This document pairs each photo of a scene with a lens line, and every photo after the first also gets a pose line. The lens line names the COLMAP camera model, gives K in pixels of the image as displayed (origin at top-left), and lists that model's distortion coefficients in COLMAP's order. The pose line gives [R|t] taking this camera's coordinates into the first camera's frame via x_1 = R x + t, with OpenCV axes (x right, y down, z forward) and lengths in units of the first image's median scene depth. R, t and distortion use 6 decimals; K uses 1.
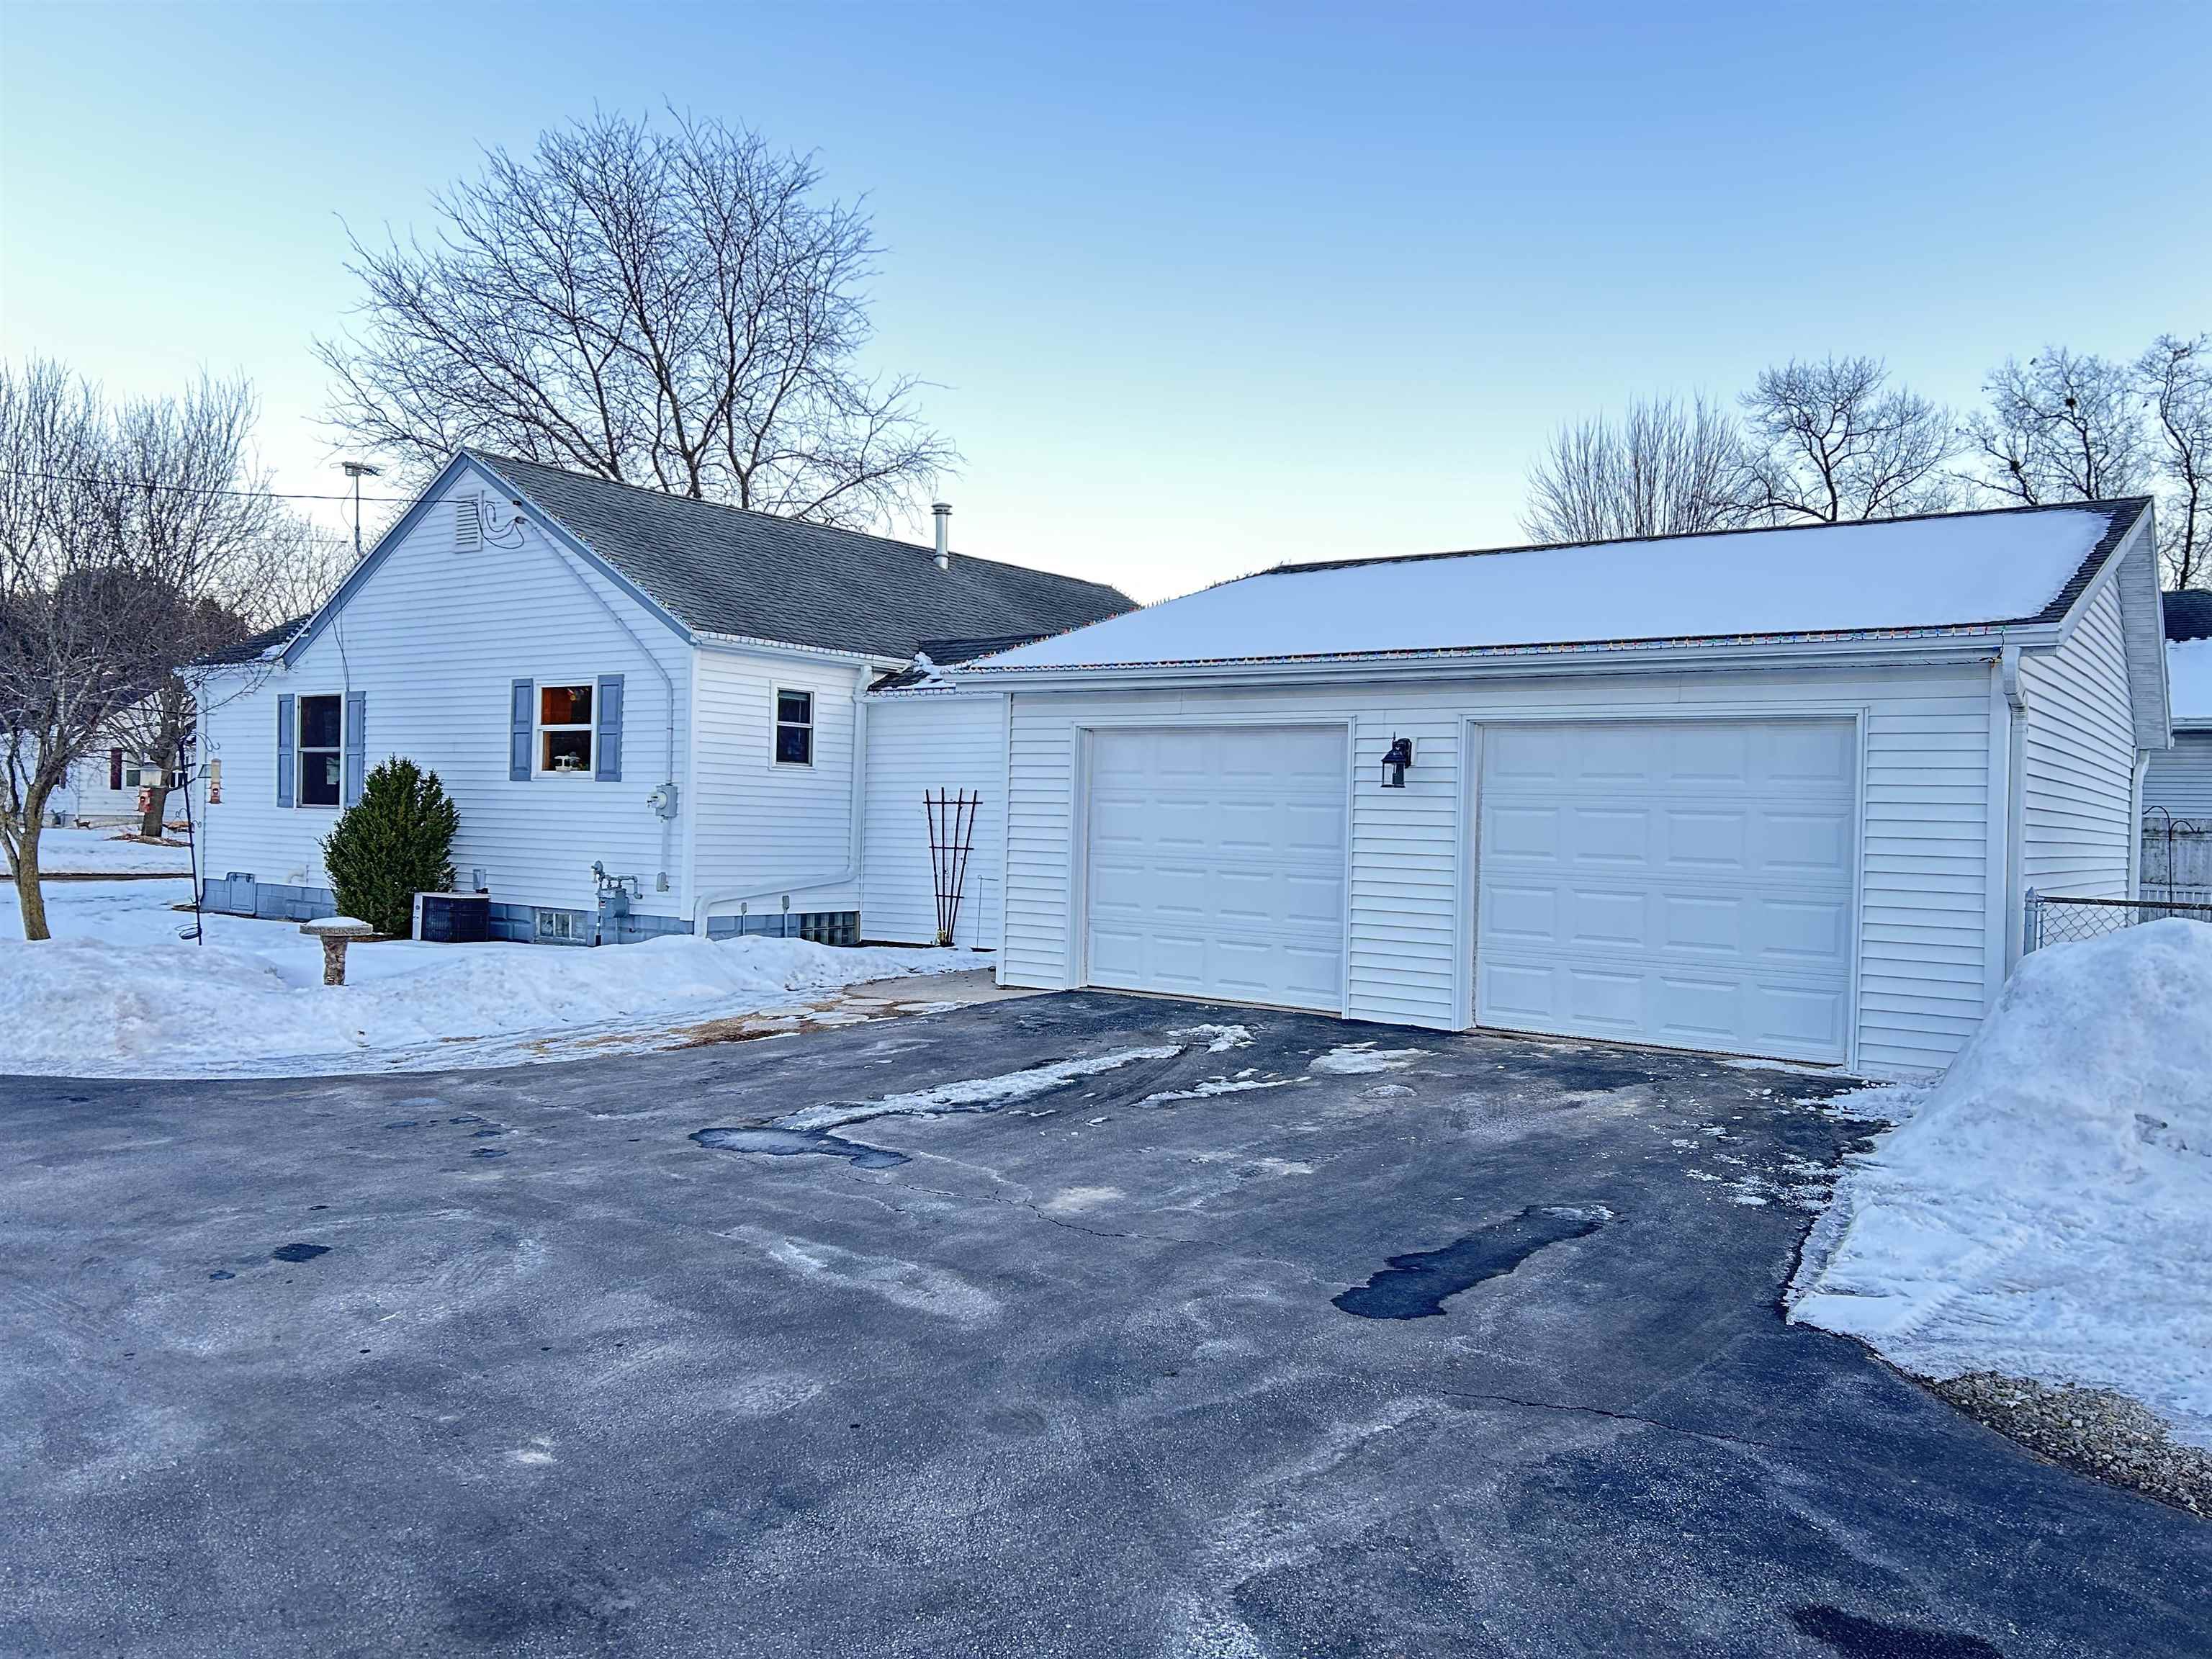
lens RADIAL K [[1666.9, 0, 1097.3], [0, 1666.9, 822.1], [0, 0, 1]] dist [0.087158, -0.108152]
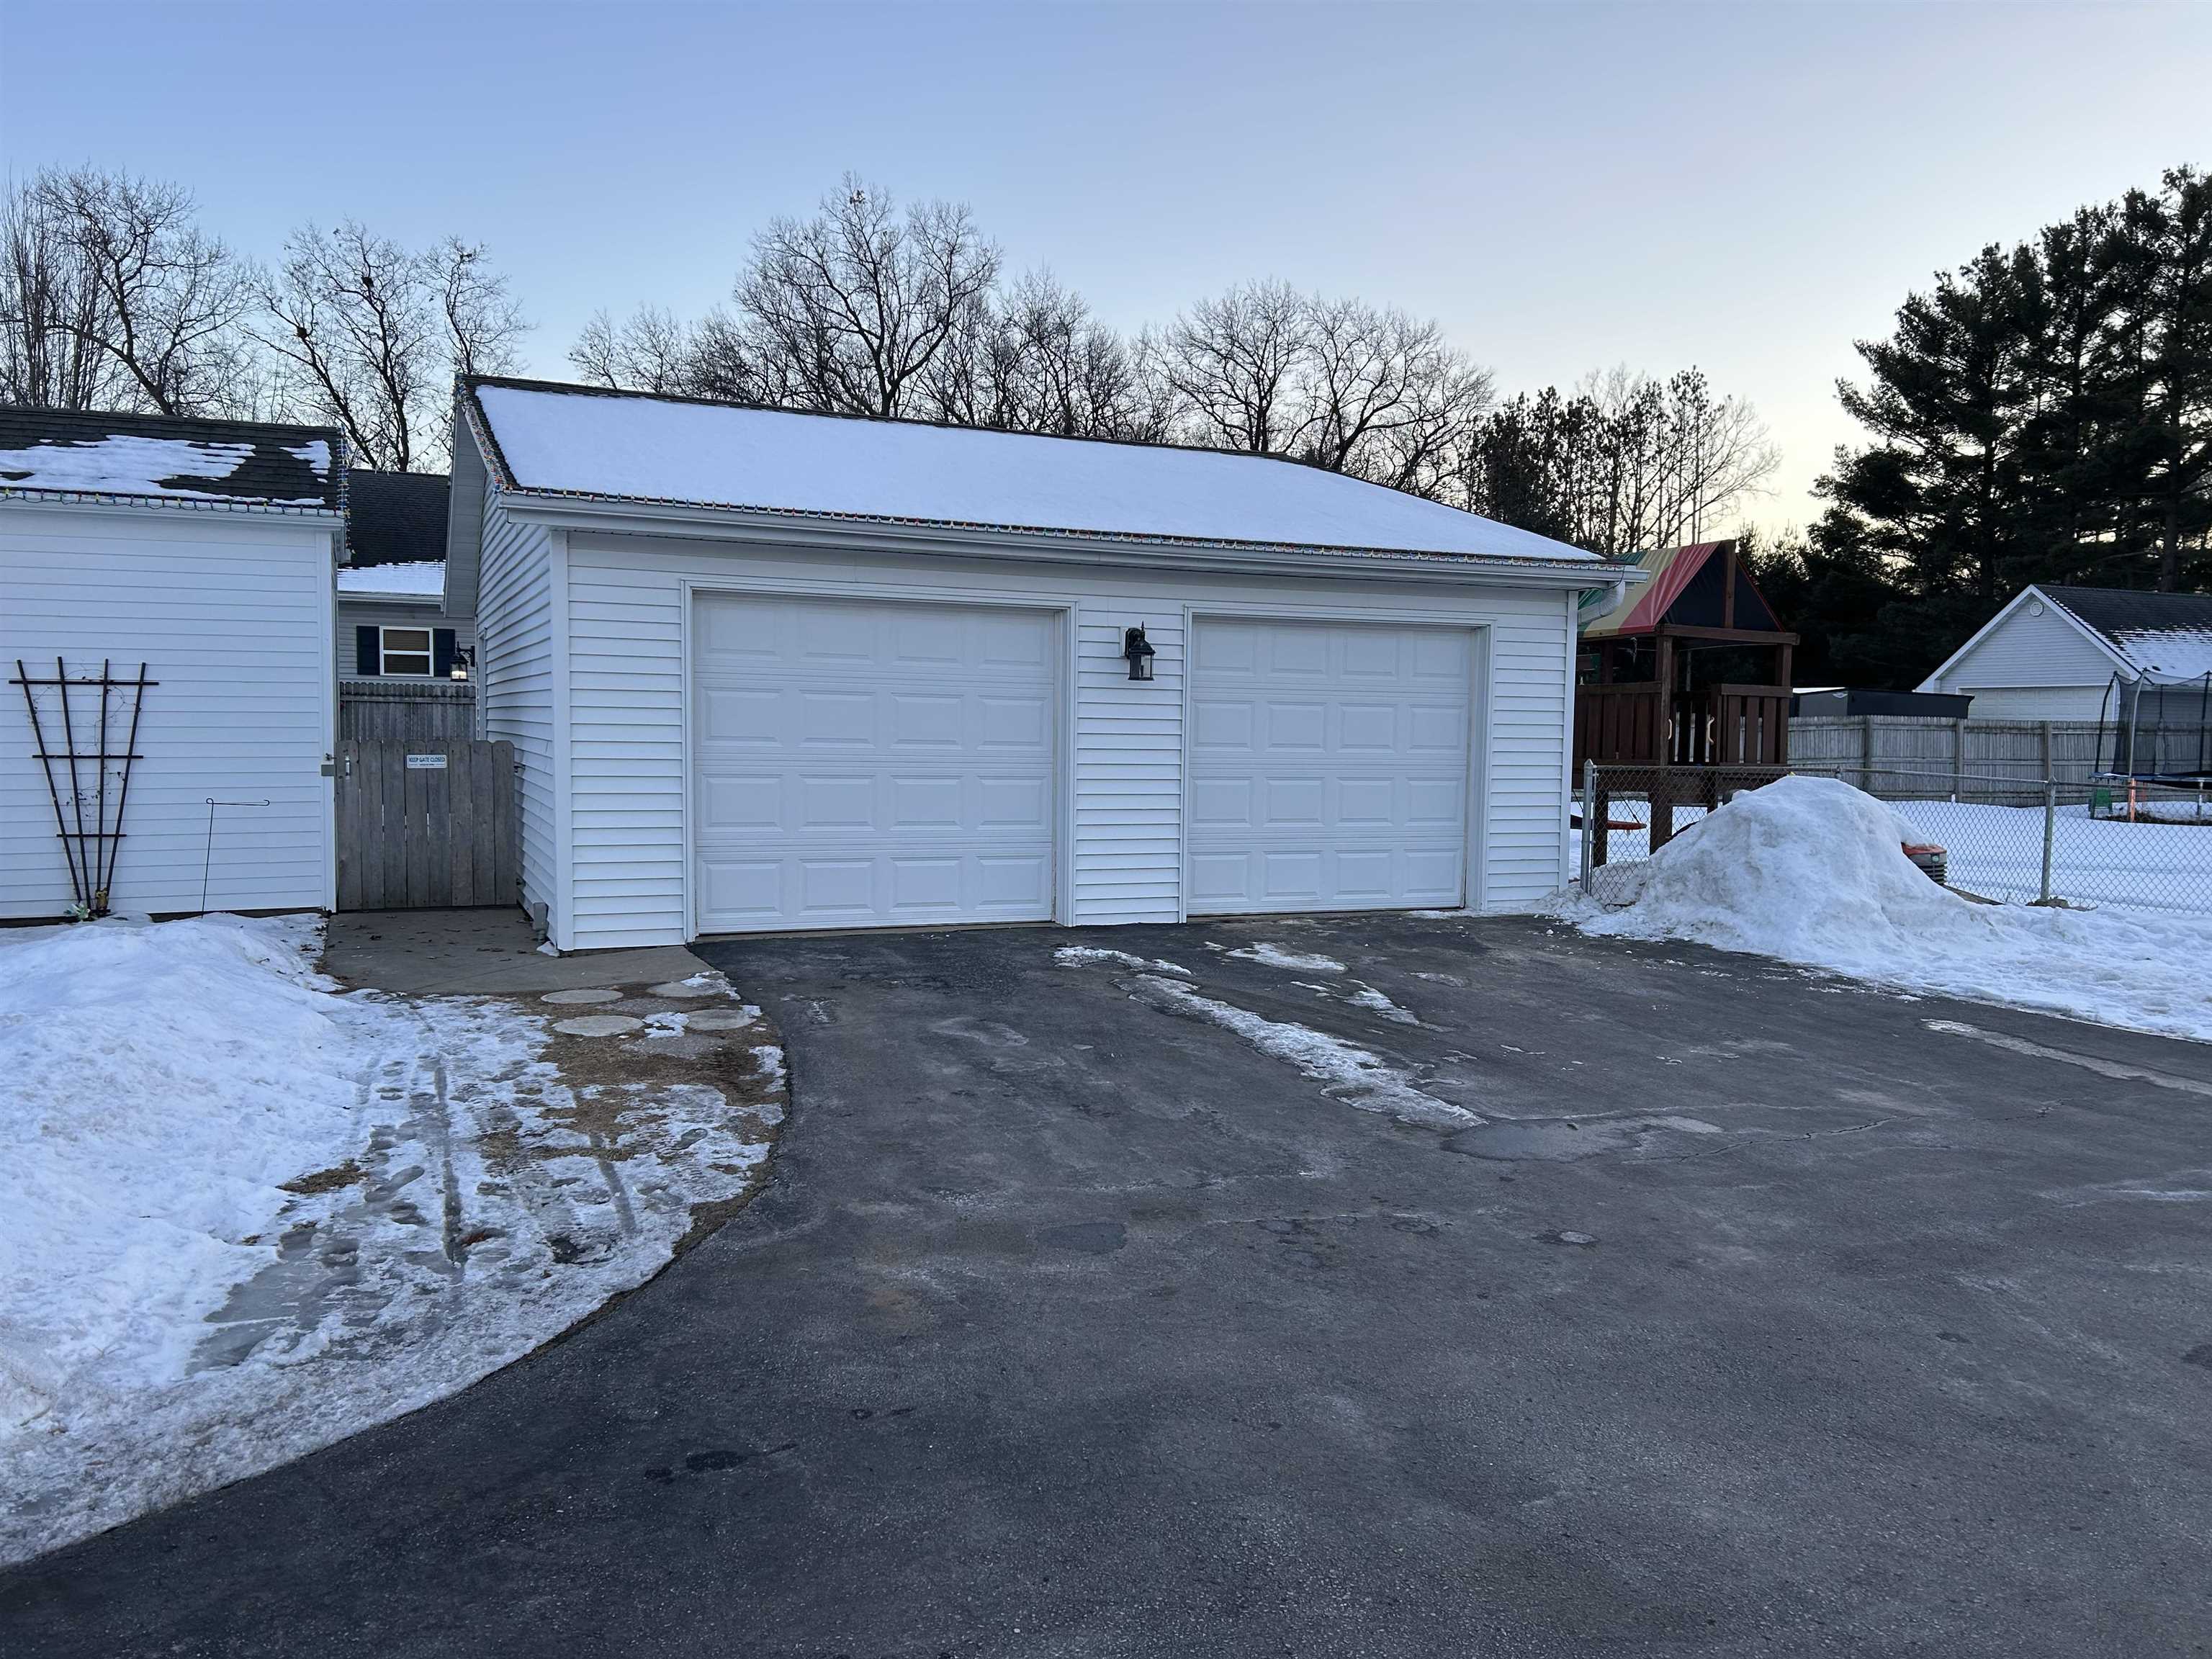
lens RADIAL K [[1665.7, 0, 1072.6], [0, 1665.7, 839.7], [0, 0, 1]] dist [0.049231, -0.053093]
pose [[0.502079, -0.080447, 0.861072, -0.618252], [-0.000035, 0.995662, 0.093042, -0.017073], [-0.864822, -0.046744, 0.499899, 0.506895]]
